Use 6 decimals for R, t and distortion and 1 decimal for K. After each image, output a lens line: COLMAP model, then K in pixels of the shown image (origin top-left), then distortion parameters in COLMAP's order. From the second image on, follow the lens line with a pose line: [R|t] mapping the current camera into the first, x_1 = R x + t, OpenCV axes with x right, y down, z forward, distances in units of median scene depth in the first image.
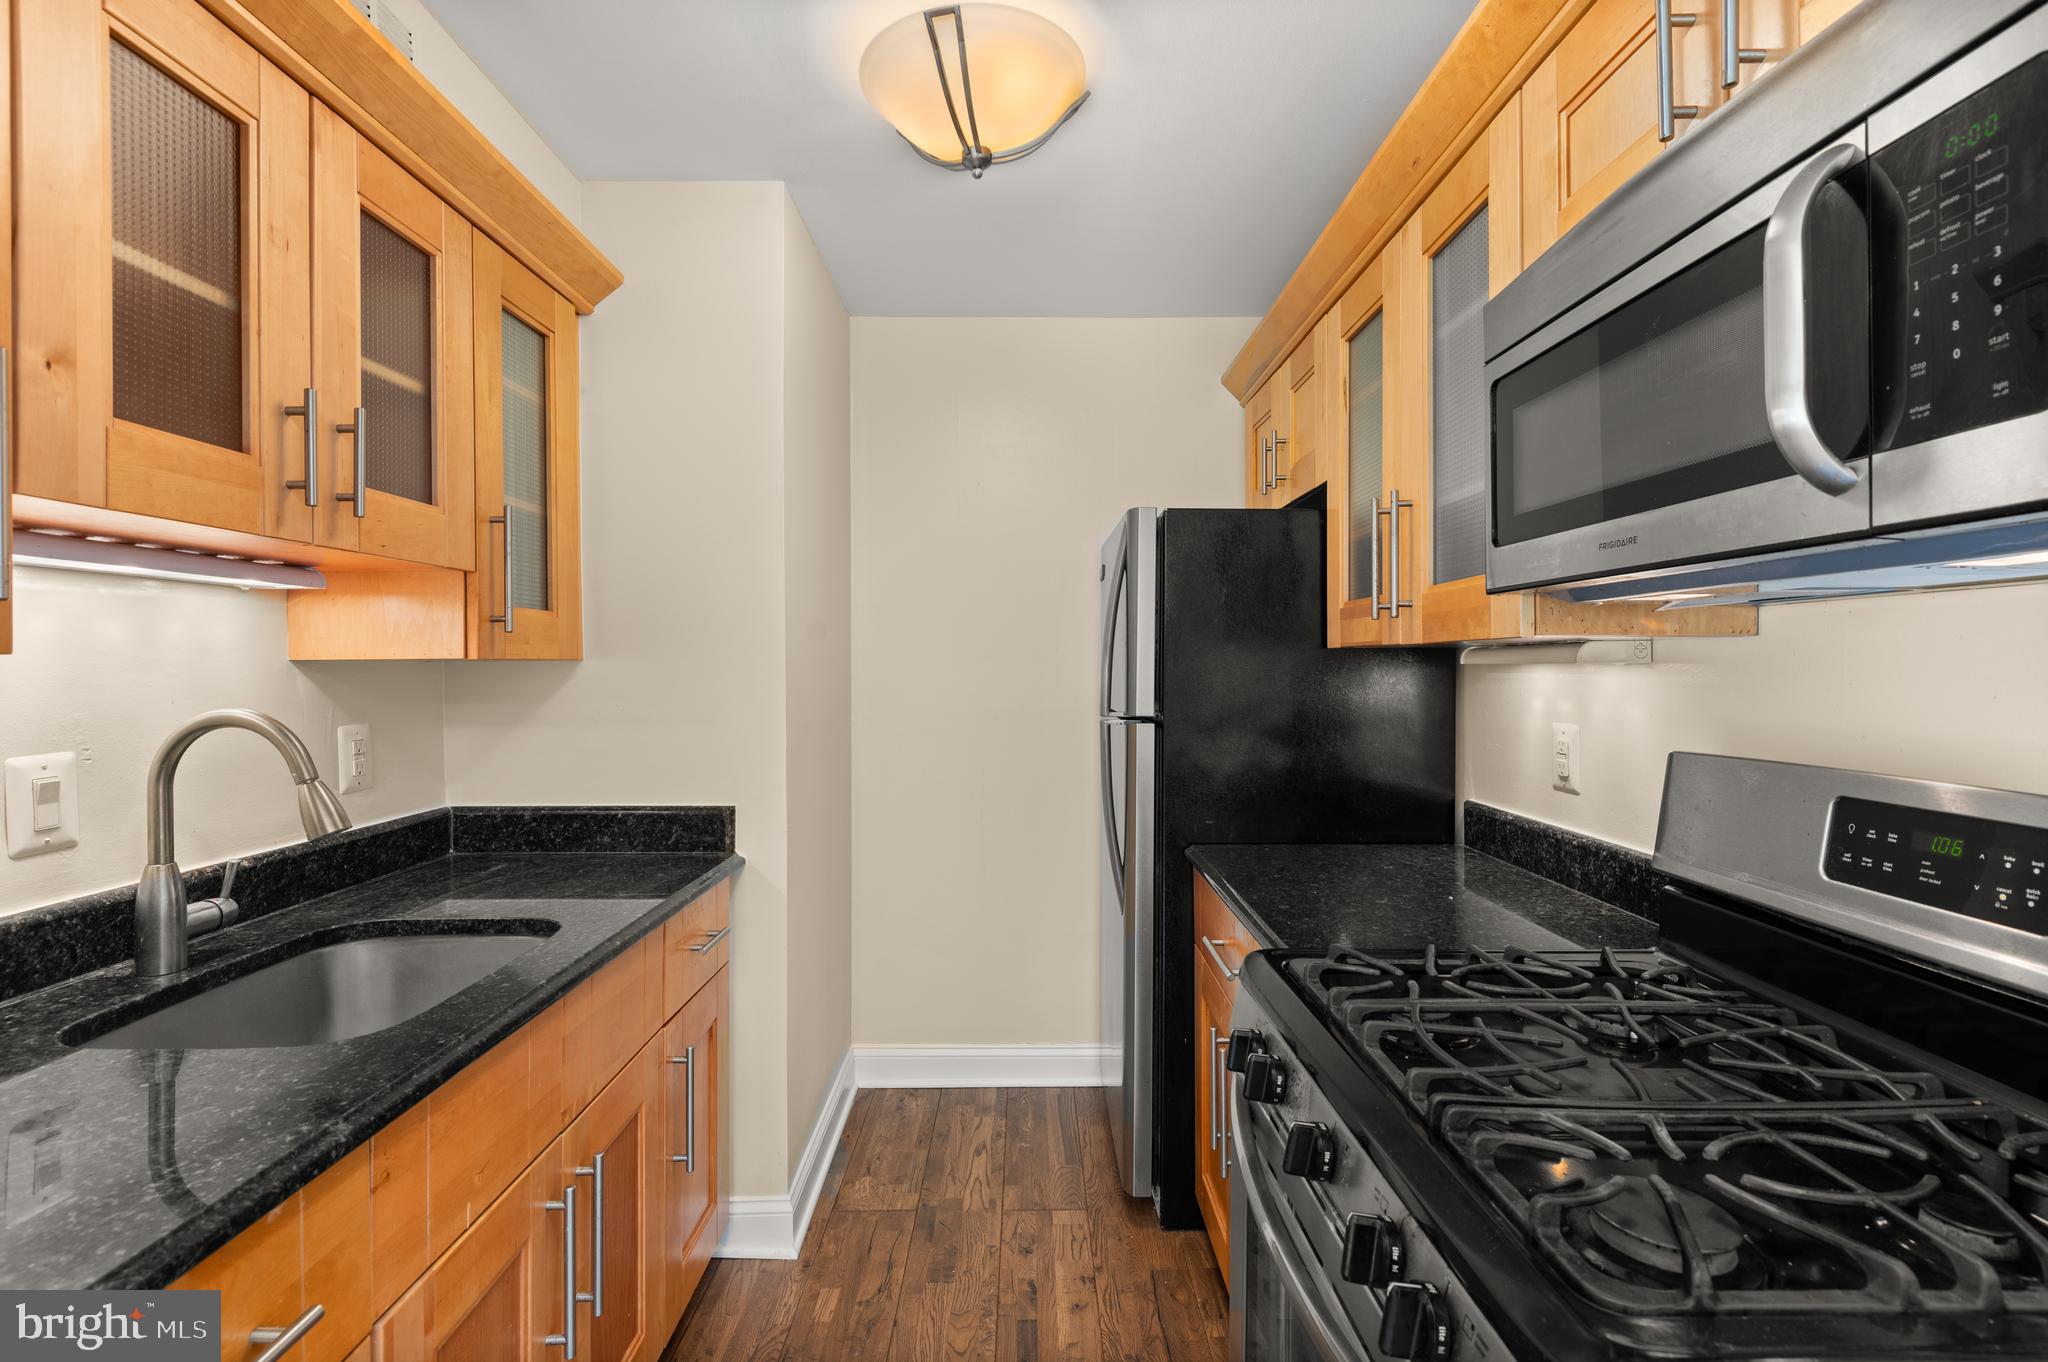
lens RADIAL K [[970.0, 0, 1024.0], [0, 970.0, 681.0], [0, 0, 1]] dist [-0.001606, -0.001499]
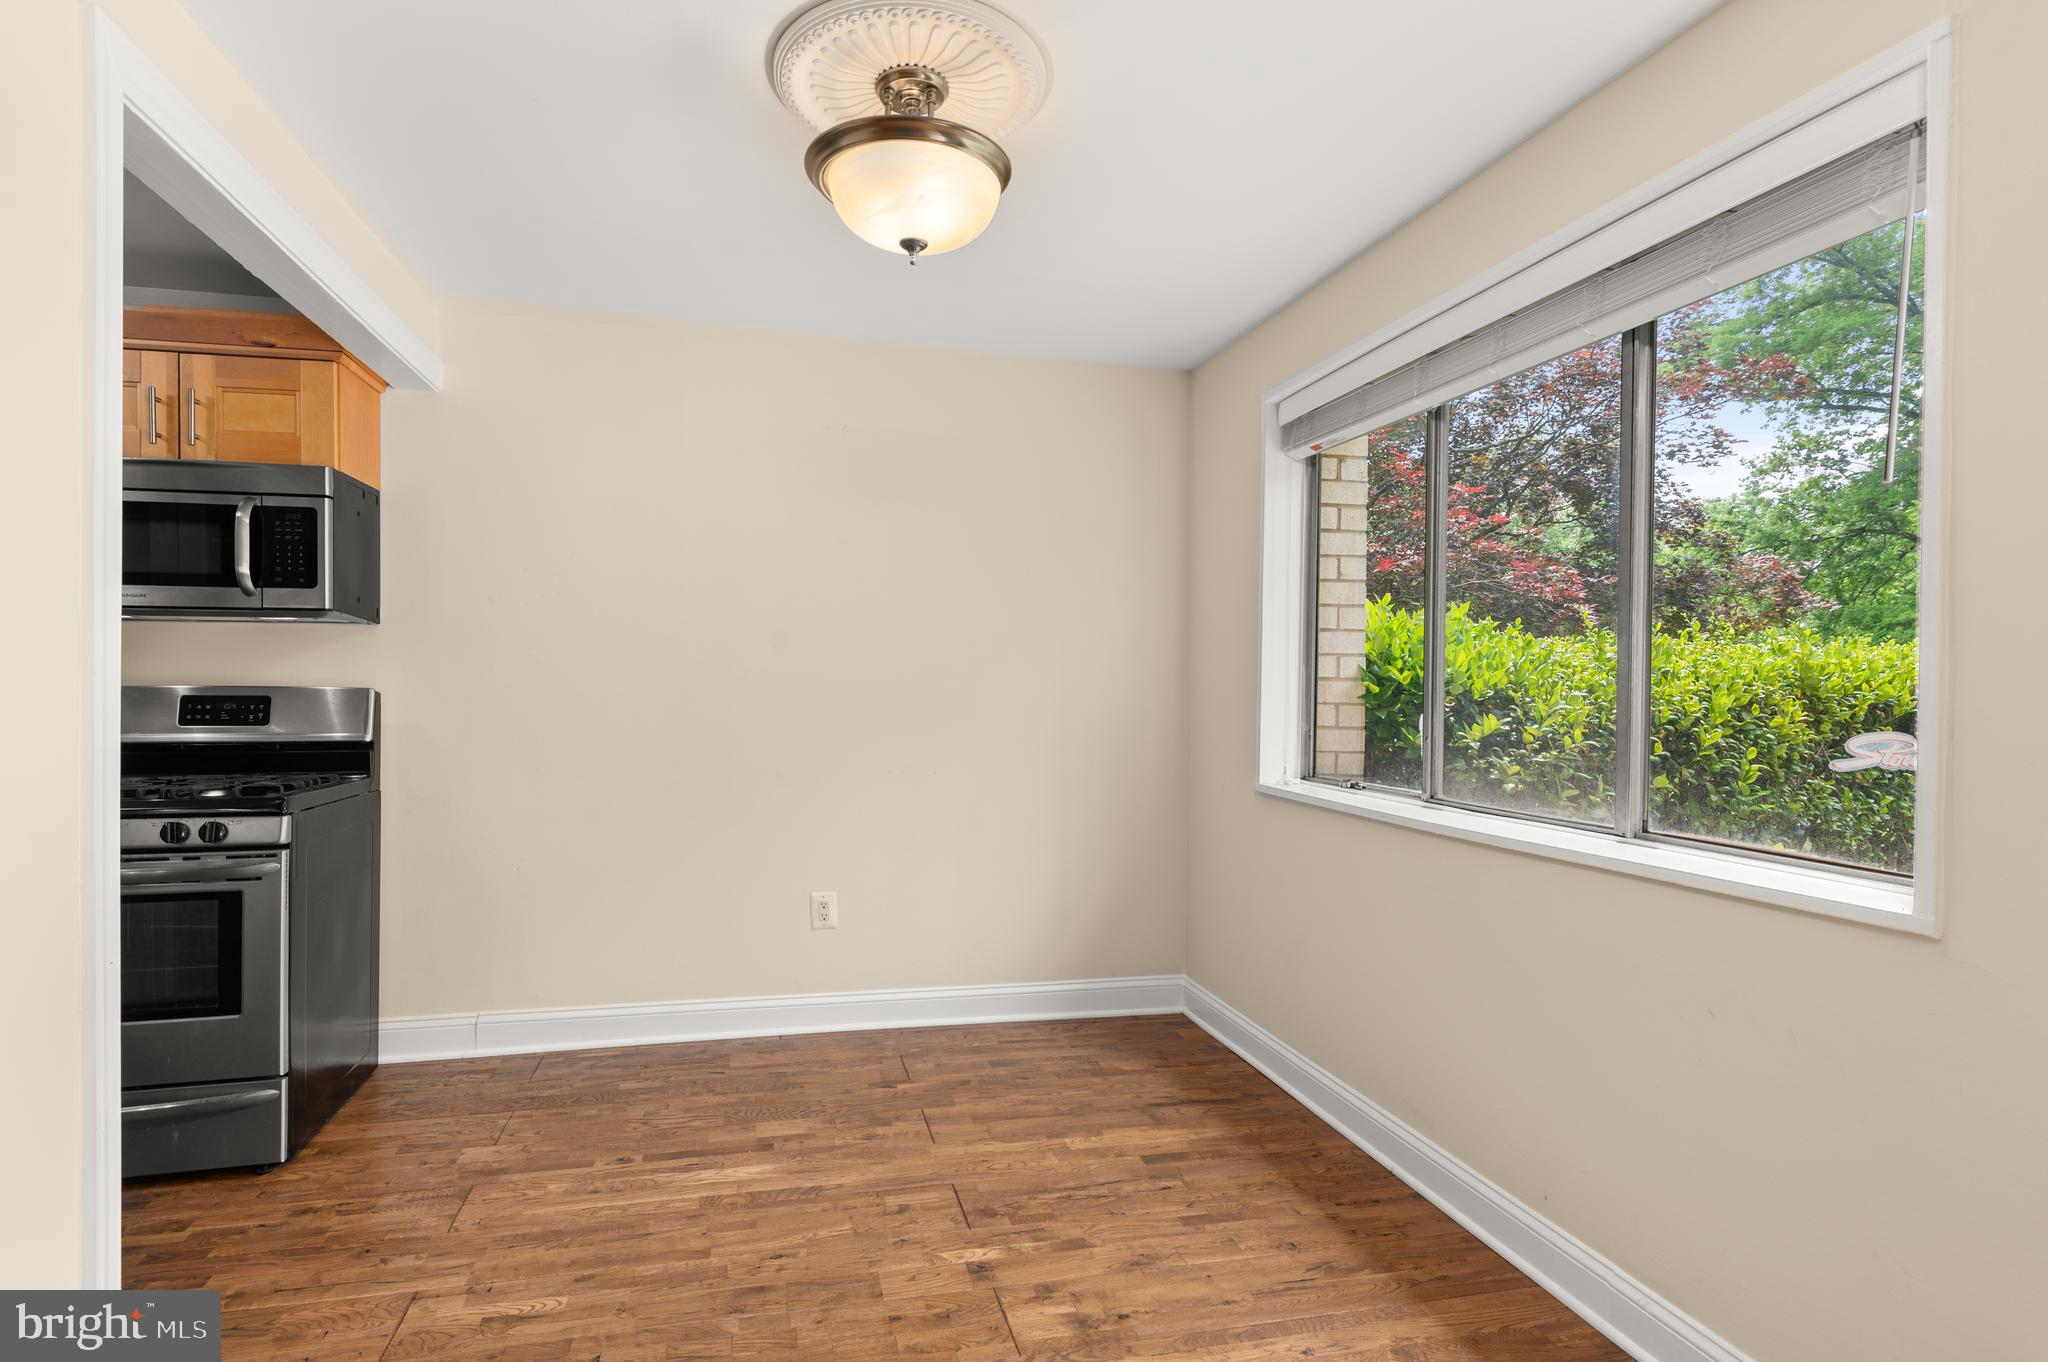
lens RADIAL K [[970.0, 0, 1024.0], [0, 970.0, 681.0], [0, 0, 1]] dist [-0.001606, -0.001499]
pose [[-0.201563, 0.021742, 0.979234, -1.853767], [0.007185, 0.999760, -0.020719, 0.123498], [-0.979449, 0.002860, -0.201671, -0.618920]]
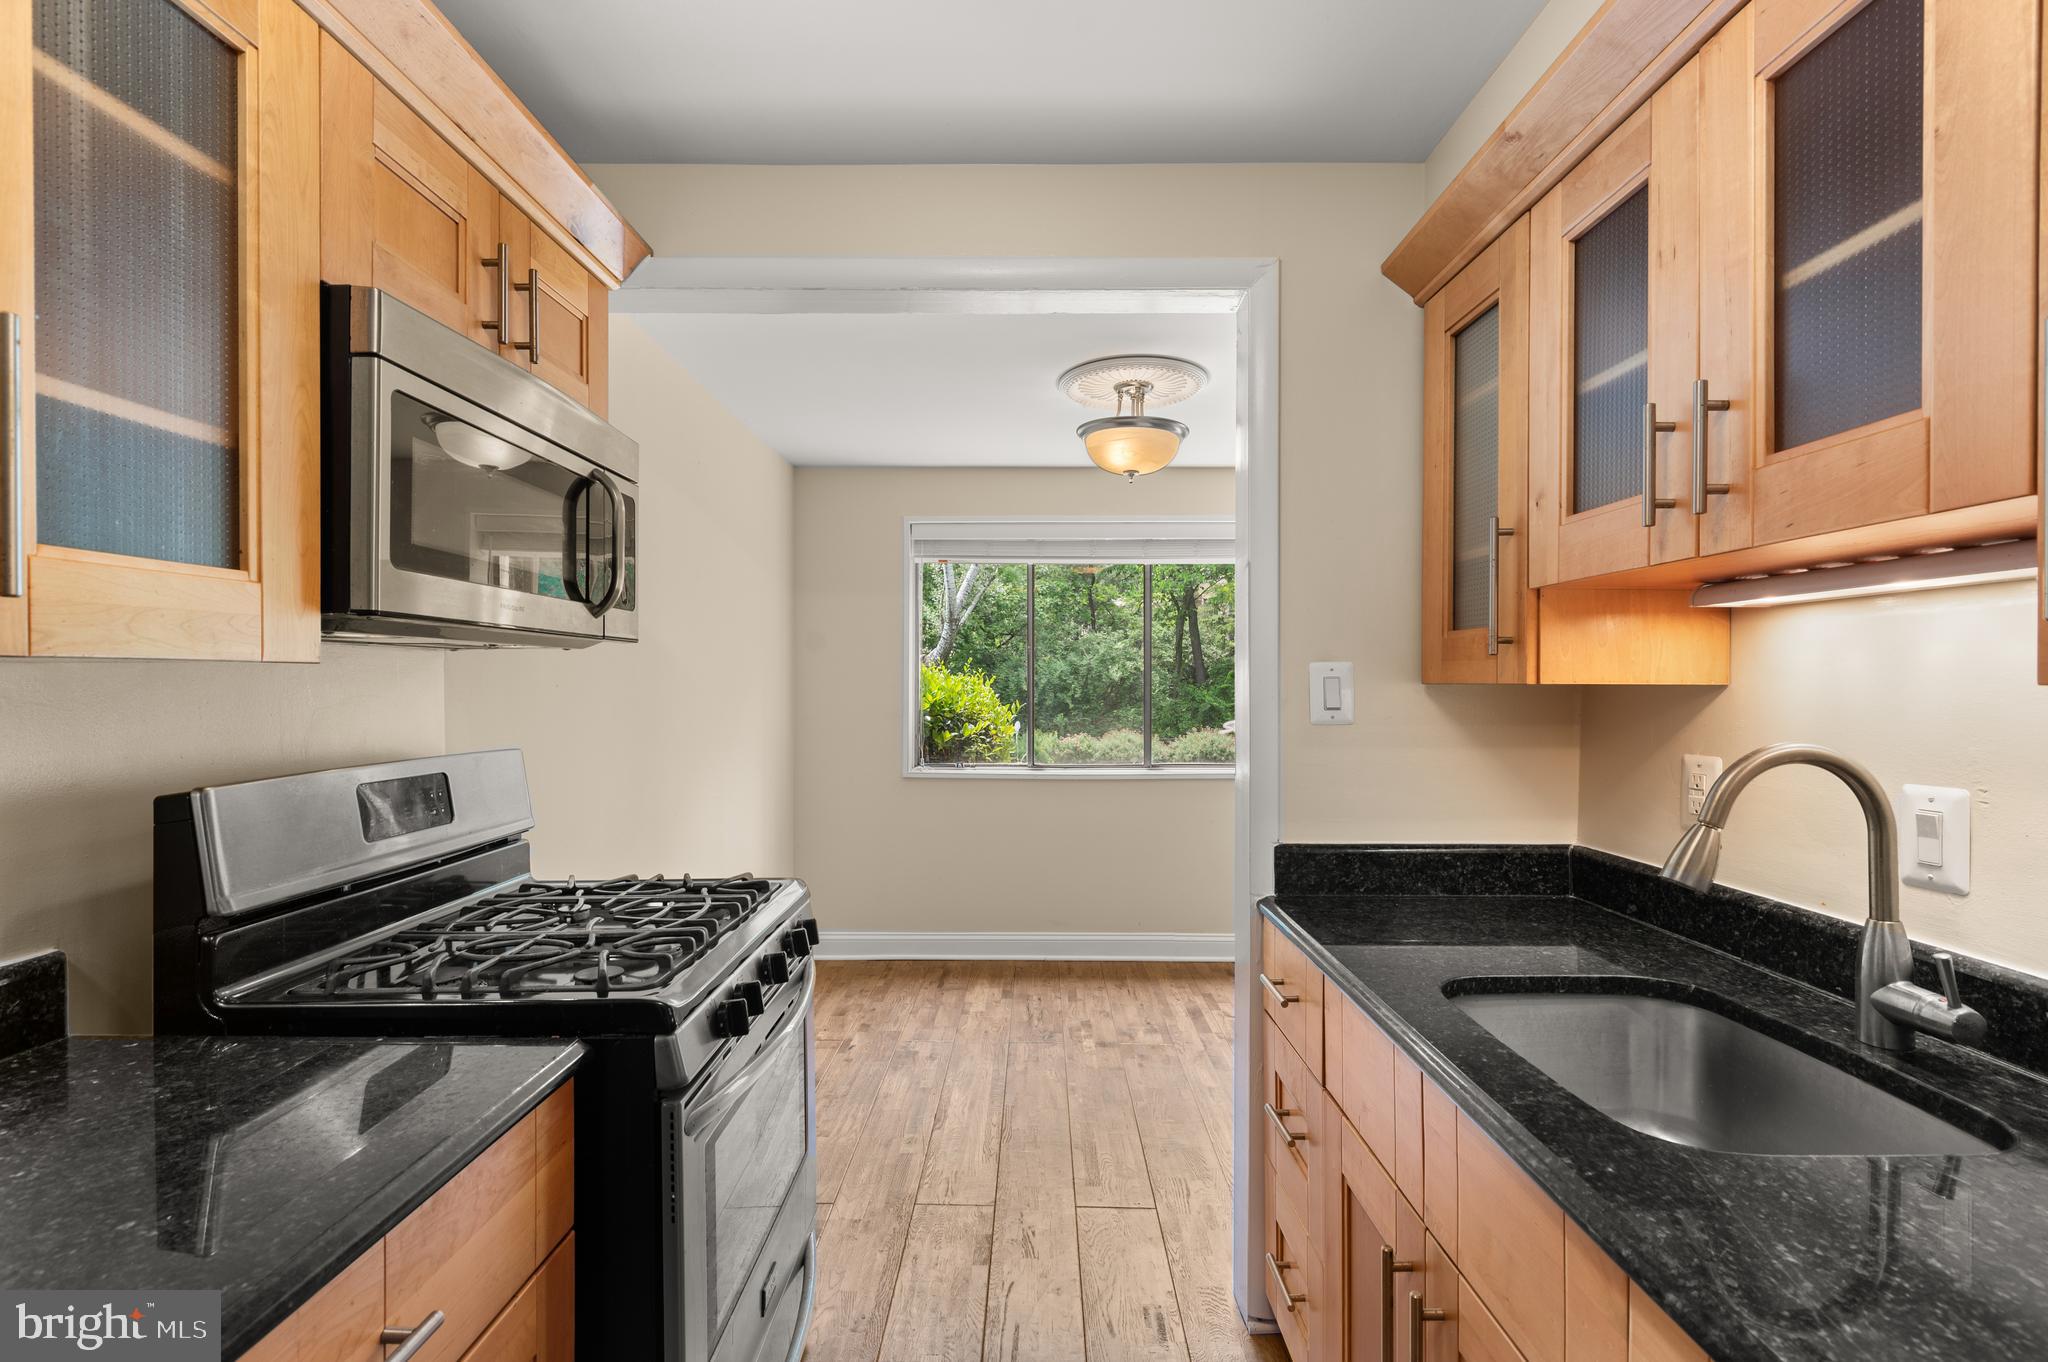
lens RADIAL K [[970.0, 0, 1024.0], [0, 970.0, 681.0], [0, 0, 1]] dist [-0.001606, -0.001499]
pose [[-0.999839, 0.003167, 0.017687, -0.132637], [0.003331, 0.999952, 0.009229, -0.038490], [-0.017657, 0.009286, -0.999801, 1.912376]]
